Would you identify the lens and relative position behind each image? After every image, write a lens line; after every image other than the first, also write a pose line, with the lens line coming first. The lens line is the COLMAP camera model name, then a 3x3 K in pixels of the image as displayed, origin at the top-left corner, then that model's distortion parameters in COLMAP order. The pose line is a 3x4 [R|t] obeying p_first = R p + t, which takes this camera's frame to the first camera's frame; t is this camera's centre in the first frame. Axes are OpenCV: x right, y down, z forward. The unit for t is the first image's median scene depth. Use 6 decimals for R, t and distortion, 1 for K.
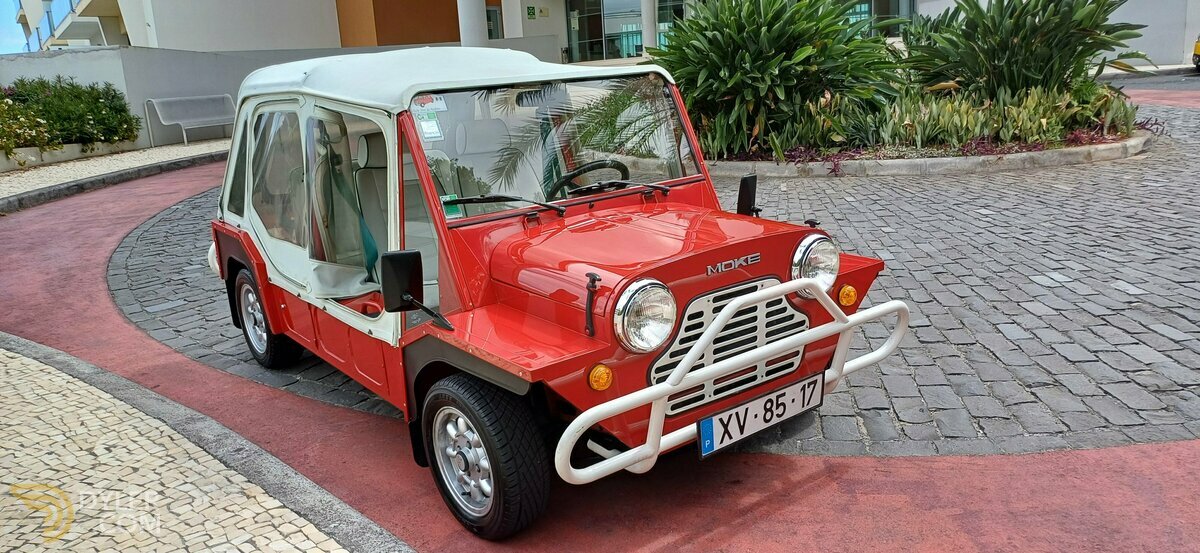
lens RADIAL K [[894.9, 0, 581.9], [0, 894.9, 271.7], [0, 0, 1]] dist [0.060142, -0.041921]
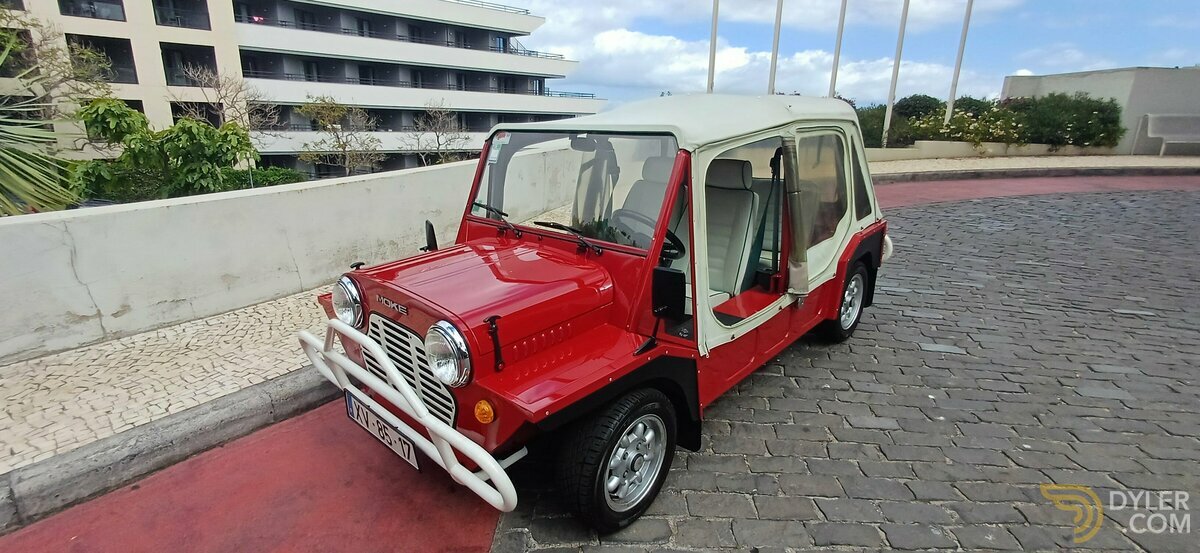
lens RADIAL K [[555.6, 0, 589.9], [0, 555.6, 276.3], [0, 0, 1]] dist [0.005522, 0.001465]
pose [[0.168037, 0.344996, -0.923440, 0.747746], [-0.227226, 0.925090, 0.304265, -0.276779], [0.959235, 0.158702, 0.233841, 0.920619]]
